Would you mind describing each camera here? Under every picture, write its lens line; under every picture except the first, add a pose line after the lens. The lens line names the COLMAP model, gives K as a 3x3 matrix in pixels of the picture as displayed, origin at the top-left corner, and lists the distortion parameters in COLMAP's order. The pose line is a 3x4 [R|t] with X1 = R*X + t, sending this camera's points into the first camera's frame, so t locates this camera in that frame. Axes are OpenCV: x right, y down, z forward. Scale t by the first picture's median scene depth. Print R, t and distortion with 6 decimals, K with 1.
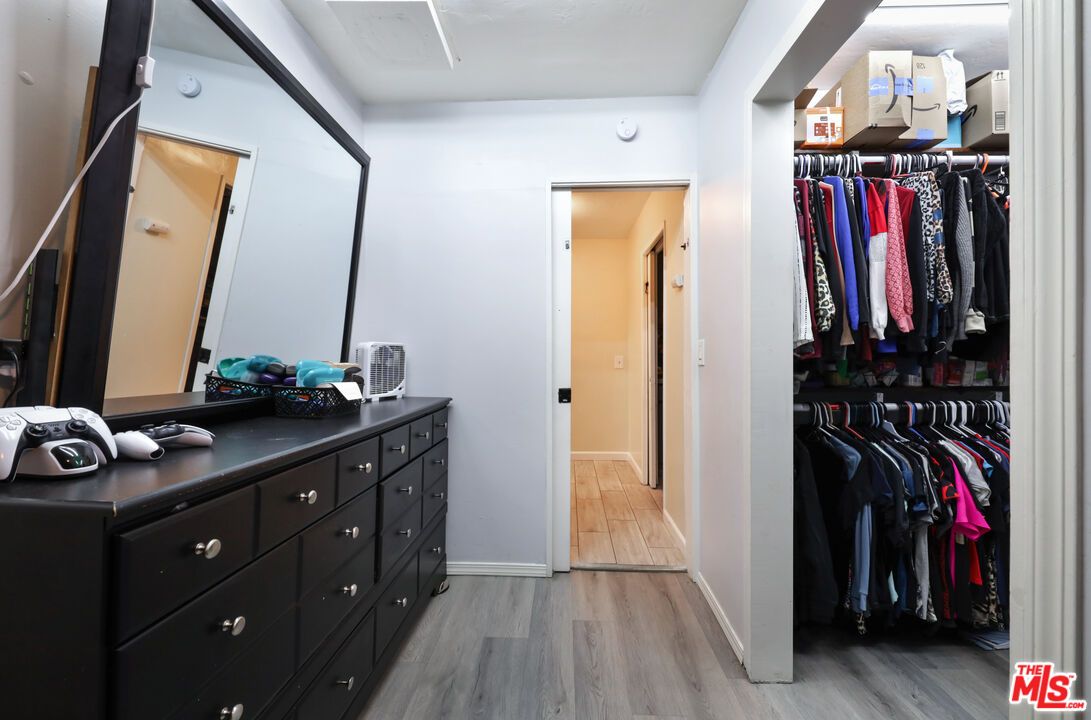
lens RADIAL K [[427.6, 0, 546.5], [0, 427.6, 360.9], [0, 0, 1]] dist [0.002695, -0.000911]
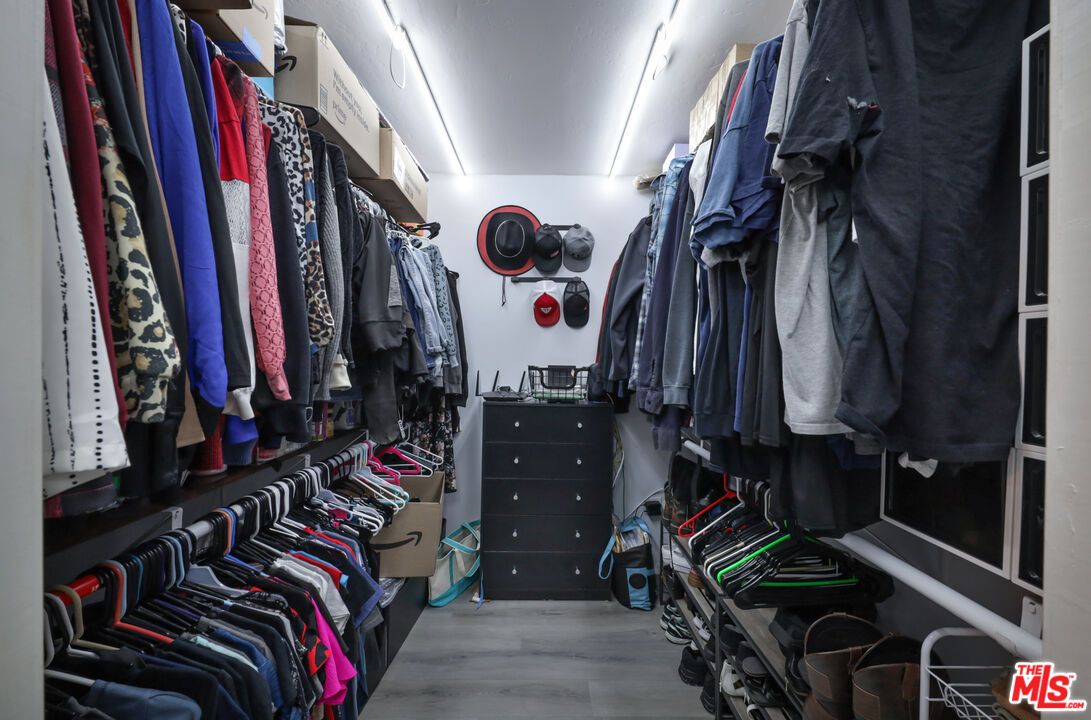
lens RADIAL K [[427.6, 0, 545.1], [0, 427.6, 362.0], [0, 0, 1]] dist [0.002695, -0.000911]
pose [[-0.043827, -0.000128, 0.999039, 0.315254], [-0.005409, 0.999985, -0.000109, -0.109036], [-0.999024, -0.005409, -0.043827, 0.698109]]
